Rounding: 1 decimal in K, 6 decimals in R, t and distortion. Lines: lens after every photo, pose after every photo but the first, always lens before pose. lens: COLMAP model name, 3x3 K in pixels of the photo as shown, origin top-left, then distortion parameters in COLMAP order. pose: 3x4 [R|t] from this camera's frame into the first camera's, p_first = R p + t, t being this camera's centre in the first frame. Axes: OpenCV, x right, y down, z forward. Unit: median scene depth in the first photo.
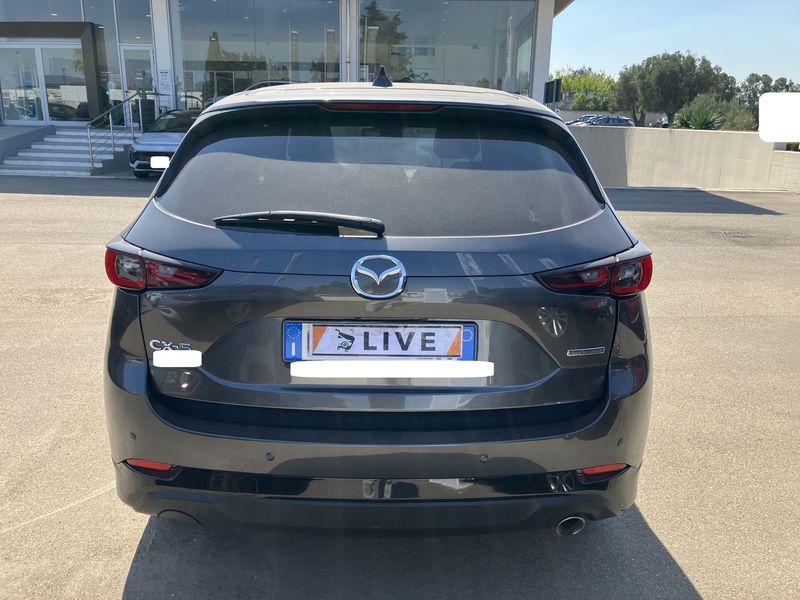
lens RADIAL K [[661.1, 0, 400.0], [0, 661.1, 300.0], [0, 0, 1]] dist [0.060515, -0.075204]
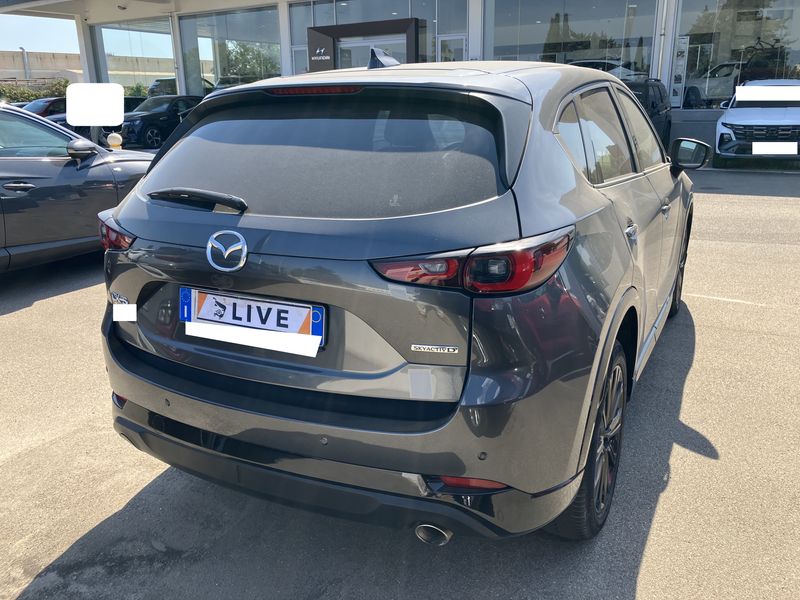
lens RADIAL K [[688.1, 0, 400.0], [0, 688.1, 300.0], [0, 0, 1]] dist [-0.011978, -0.011445]
pose [[0.878663, 0.100292, -0.466789, 0.703070], [-0.092861, 0.994916, 0.038966, -0.024446], [0.468324, 0.009108, 0.883510, 0.140868]]
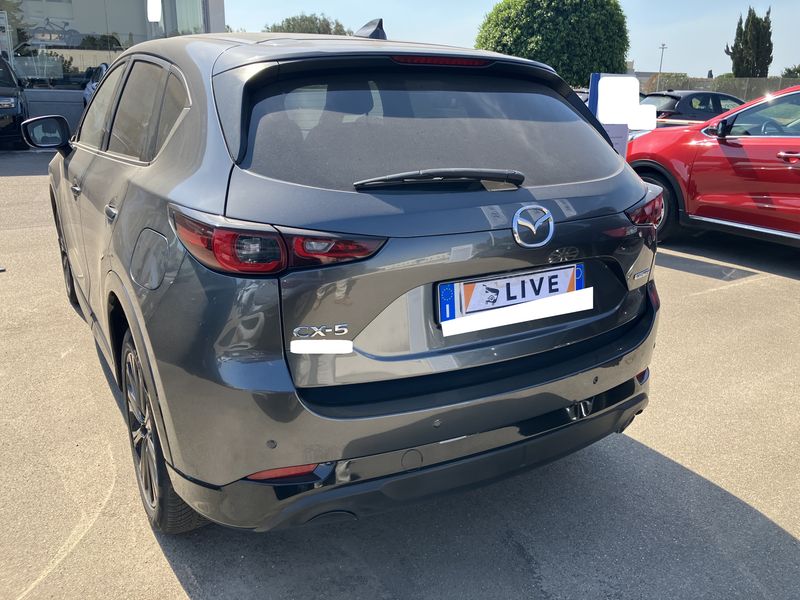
lens RADIAL K [[661.1, 0, 400.0], [0, 661.1, 300.0], [0, 0, 1]] dist [0.060515, -0.075204]
pose [[0.882073, -0.153746, 0.445319, -0.658150], [0.128589, 0.987929, 0.086376, -0.035668], [-0.453223, -0.018927, 0.891196, 0.160761]]
